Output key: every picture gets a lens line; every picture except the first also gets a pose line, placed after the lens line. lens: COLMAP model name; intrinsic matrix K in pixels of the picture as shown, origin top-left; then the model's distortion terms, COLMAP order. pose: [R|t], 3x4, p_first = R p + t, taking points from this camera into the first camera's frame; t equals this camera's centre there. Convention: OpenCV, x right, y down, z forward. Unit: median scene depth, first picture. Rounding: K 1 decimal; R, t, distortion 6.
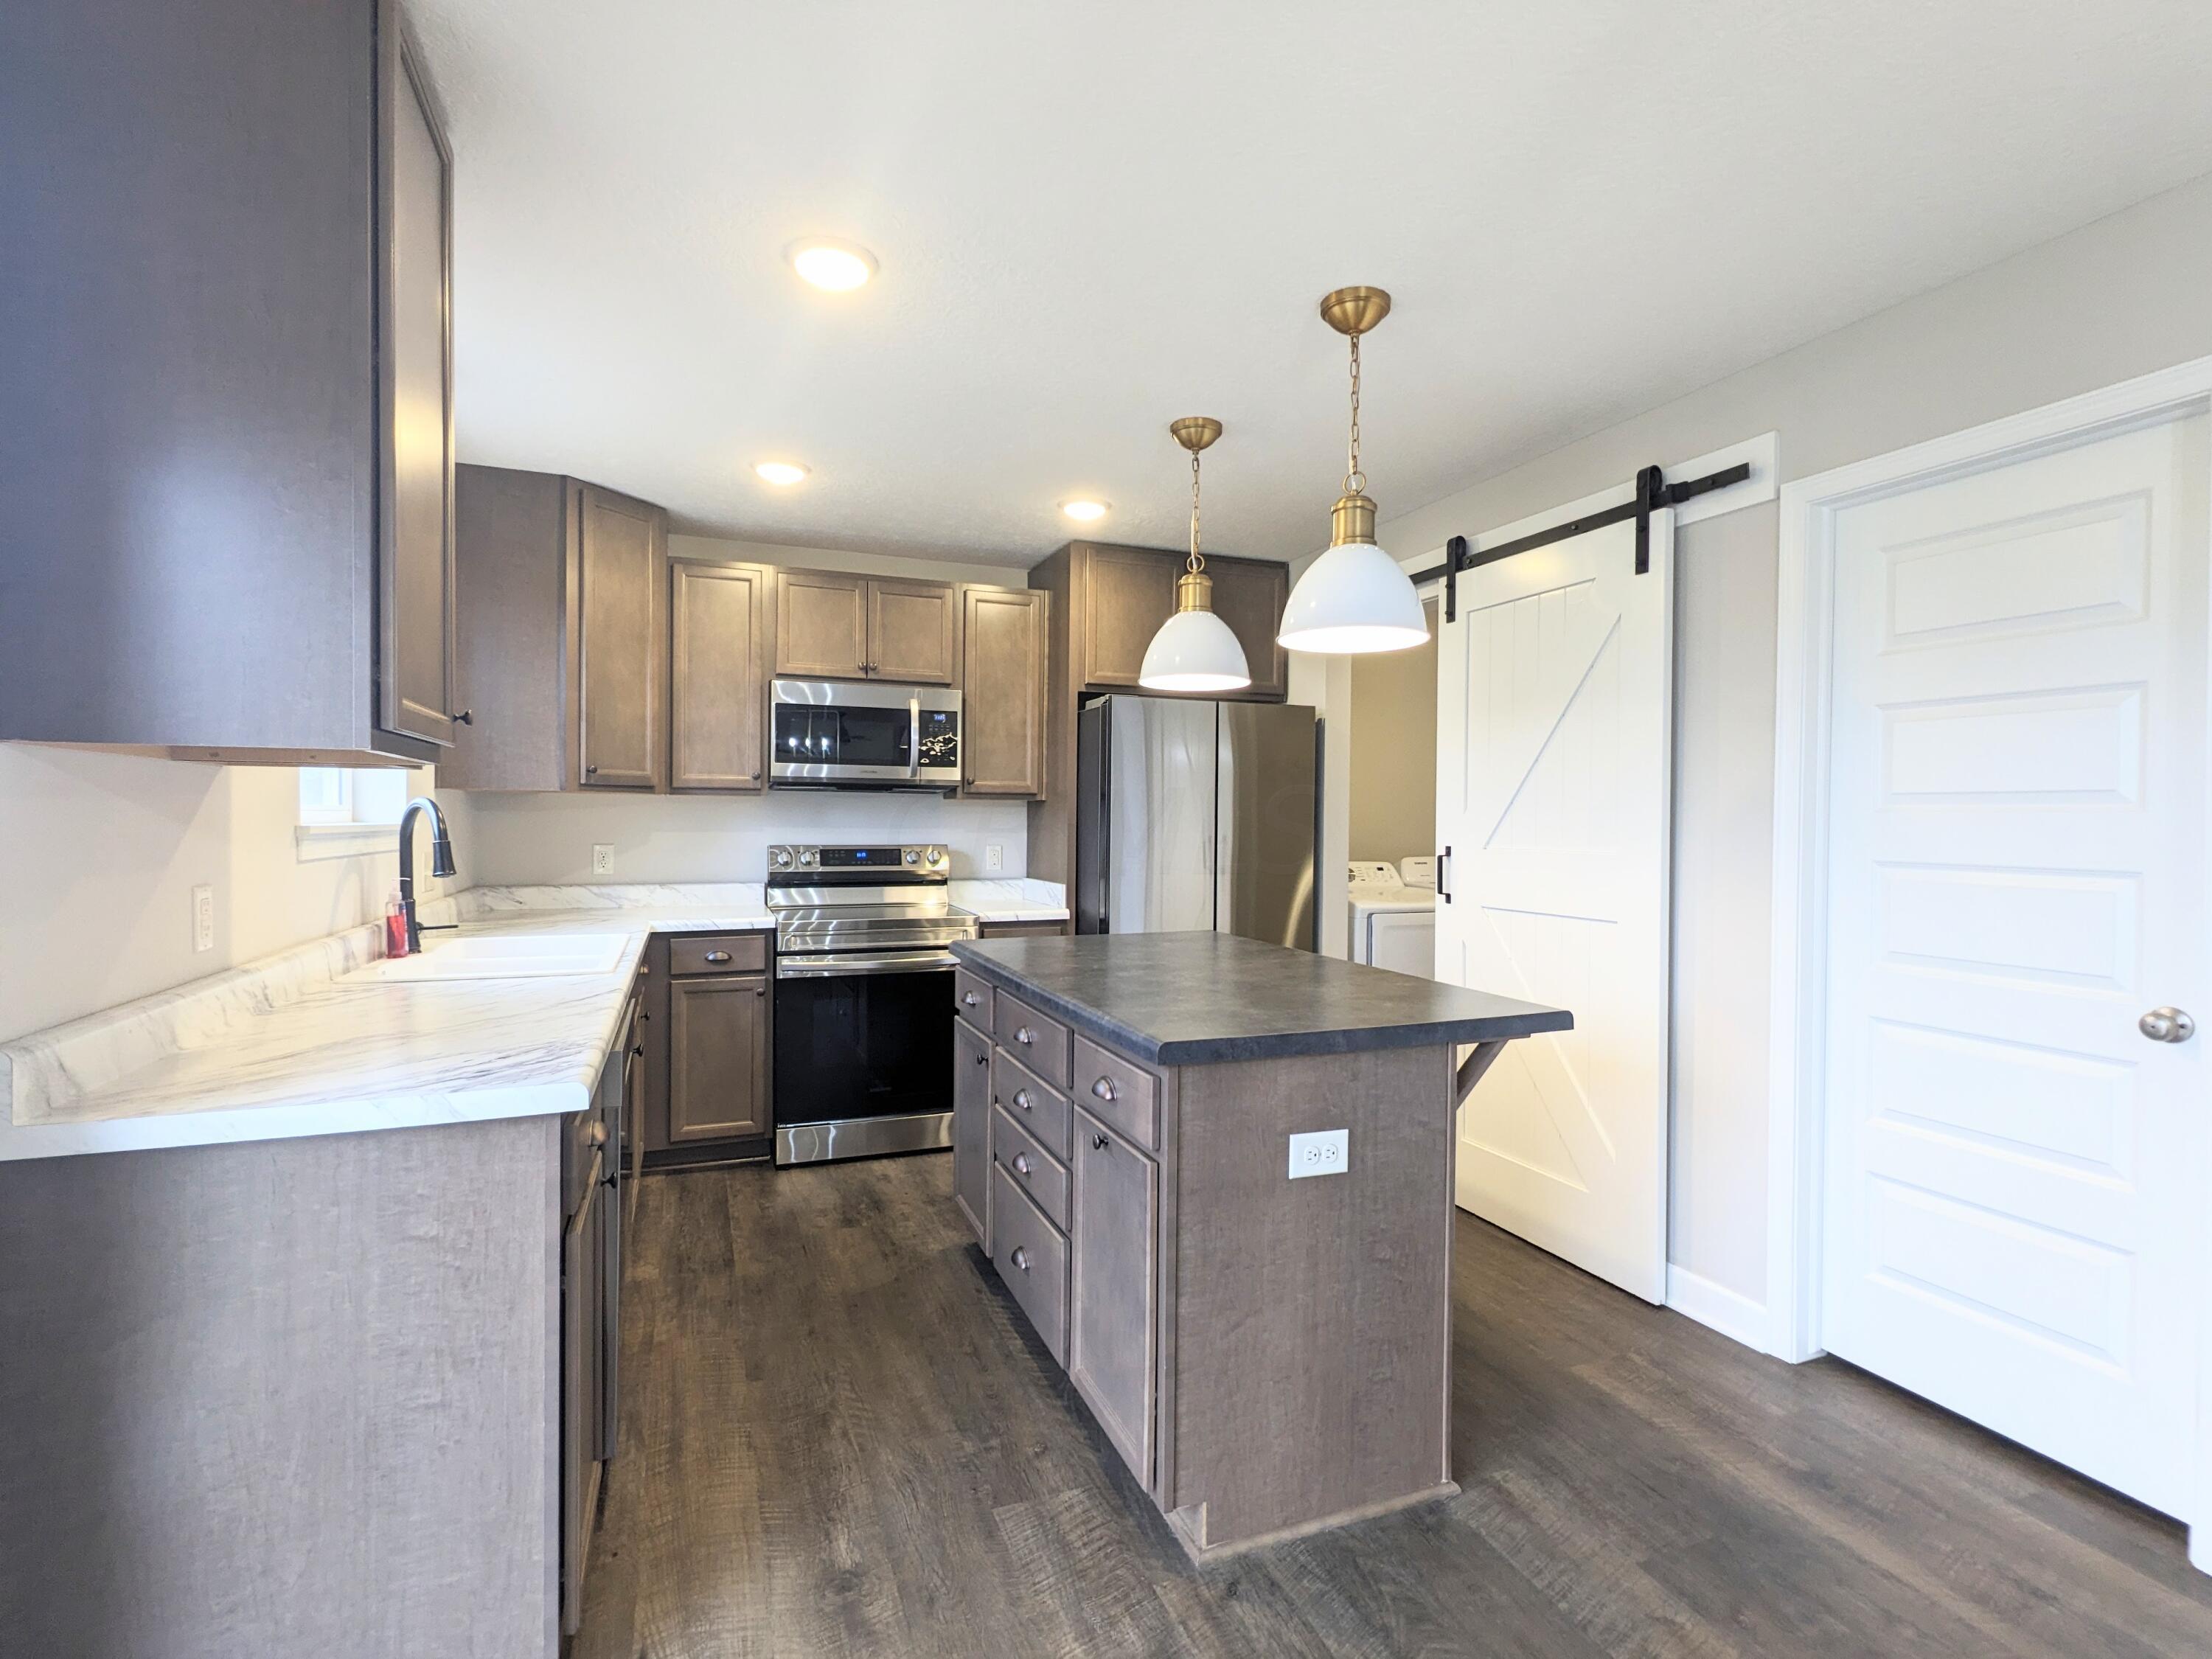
lens RADIAL K [[1038.0, 0, 1104.9], [0, 1038.0, 822.8], [0, 0, 1]] dist [-0.000434, -0.000134]
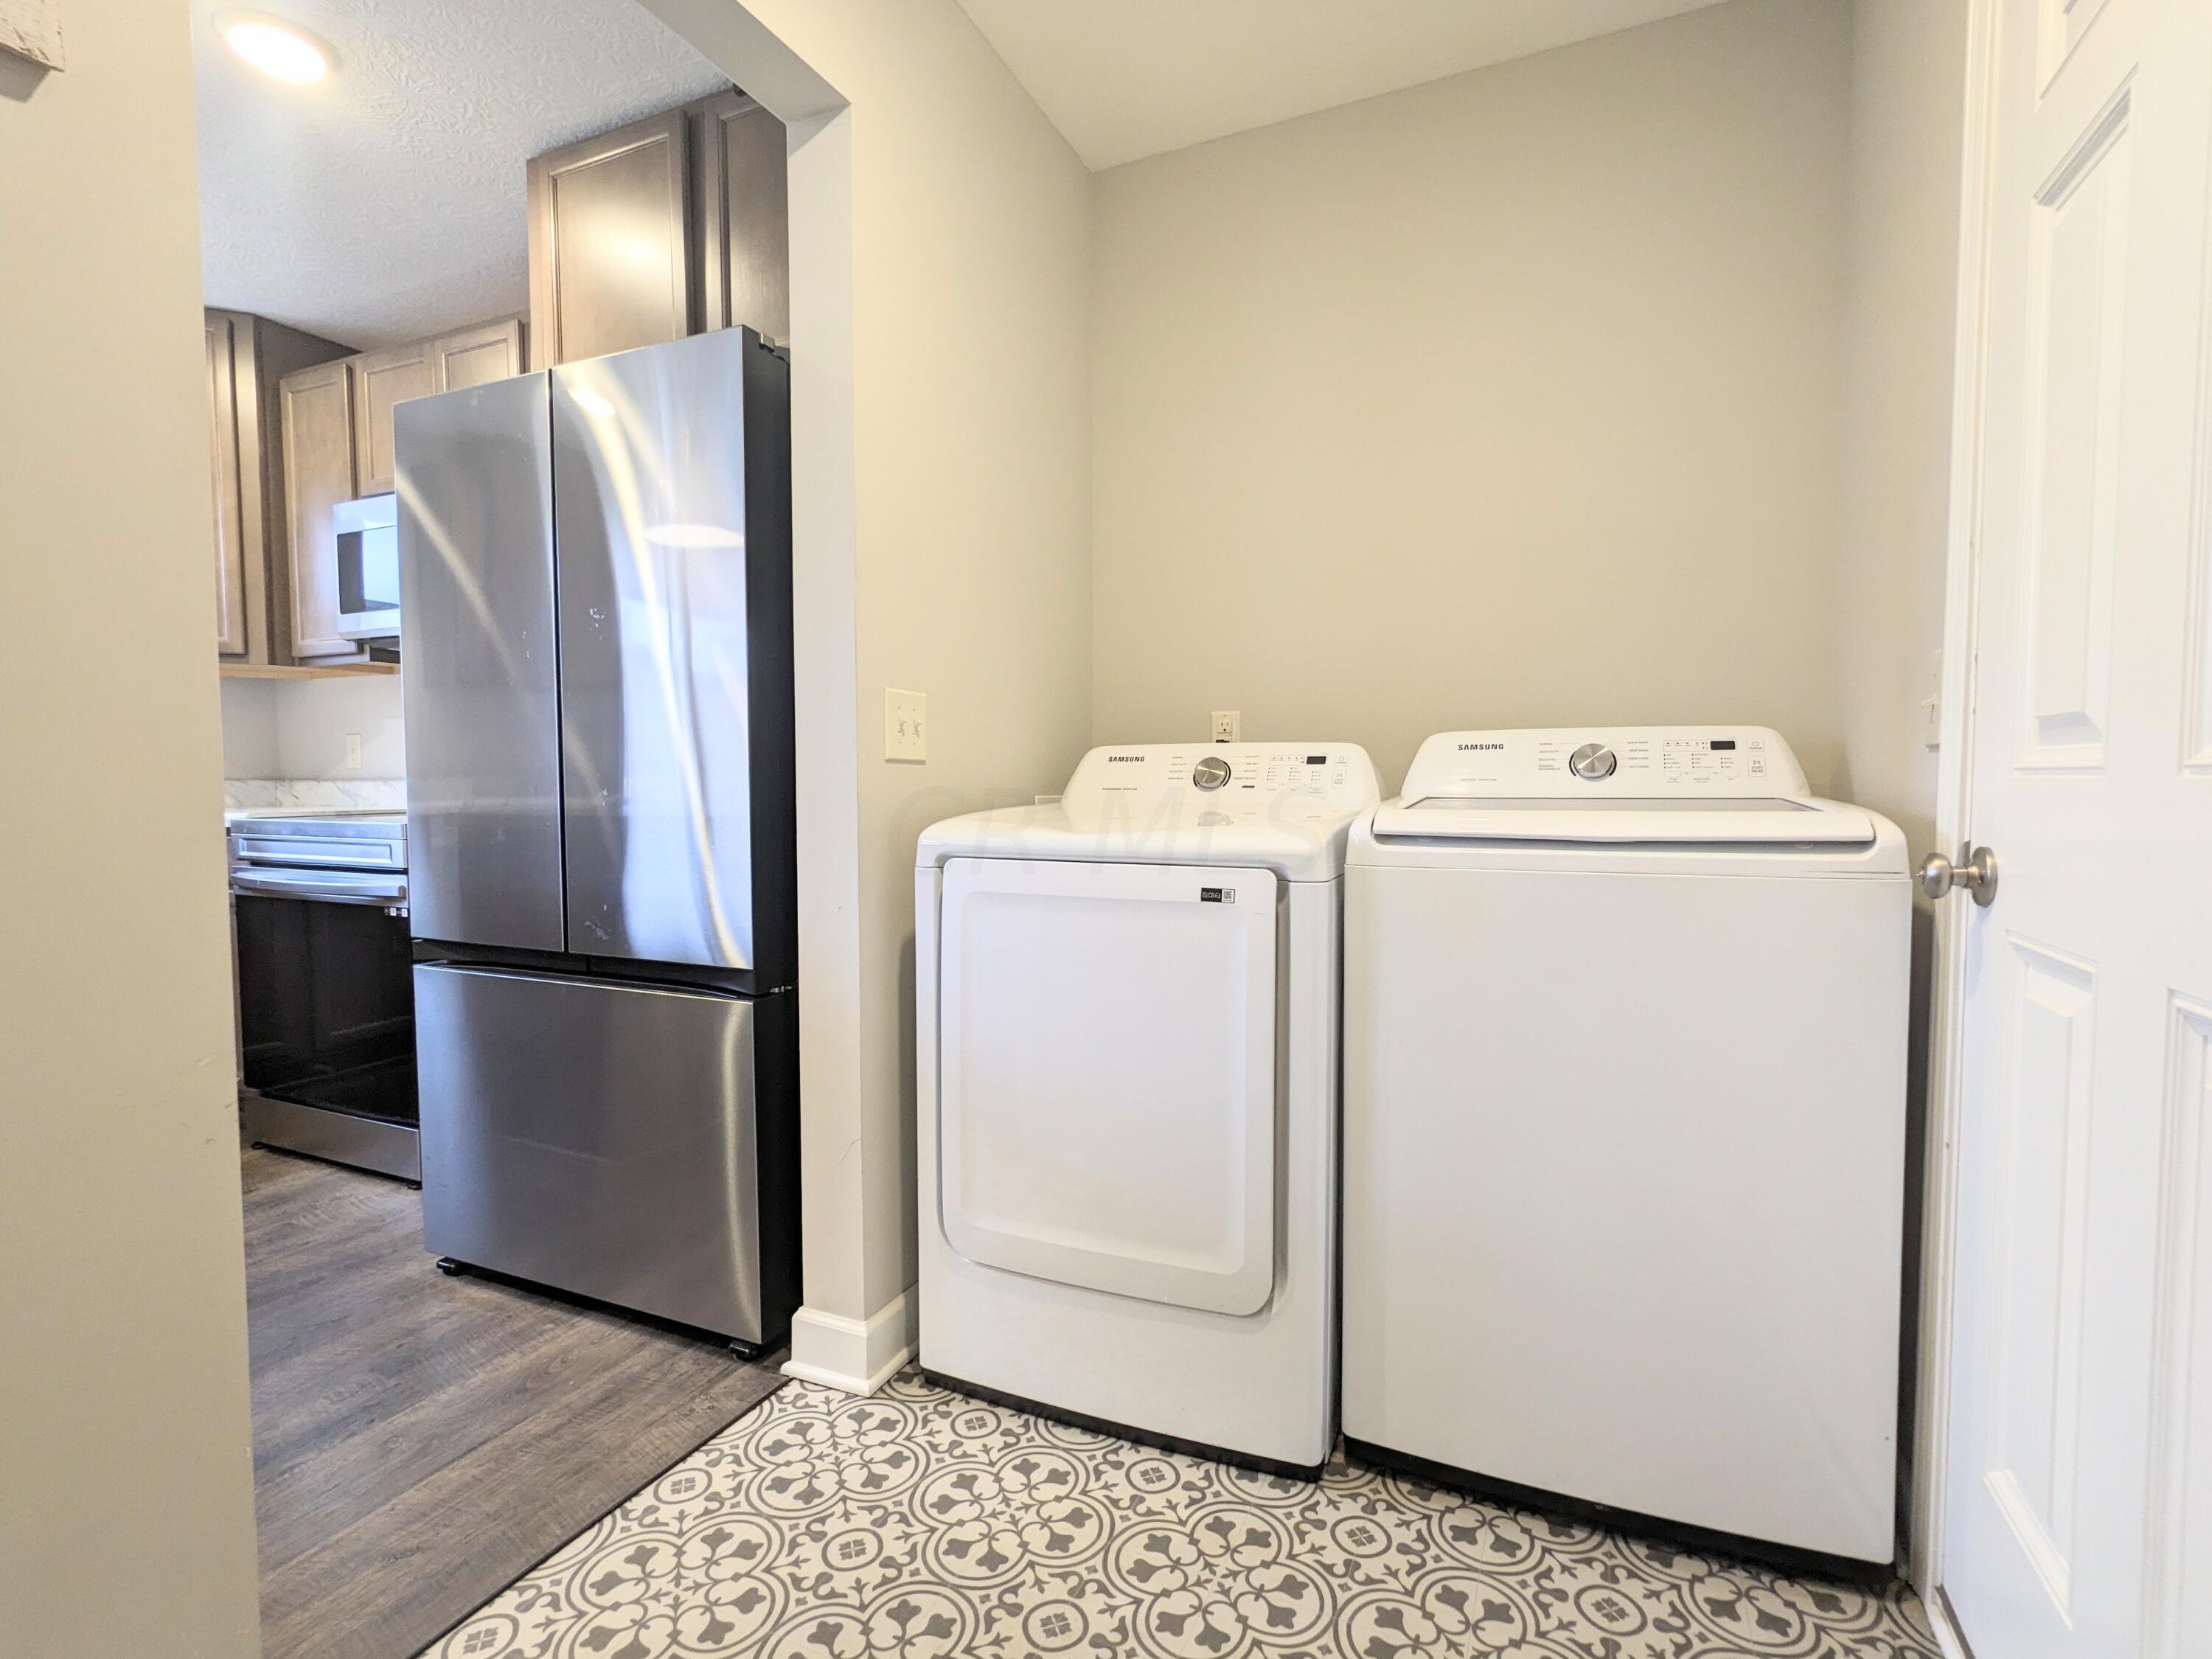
lens RADIAL K [[1038.0, 0, 1109.1], [0, 1038.0, 834.0], [0, 0, 1]] dist [-0.000434, -0.000134]
pose [[0.698305, 0.027880, -0.715257, 0.598427], [-0.002746, 0.999338, 0.036273, 0.071069], [0.715795, -0.023365, 0.697920, 0.837171]]
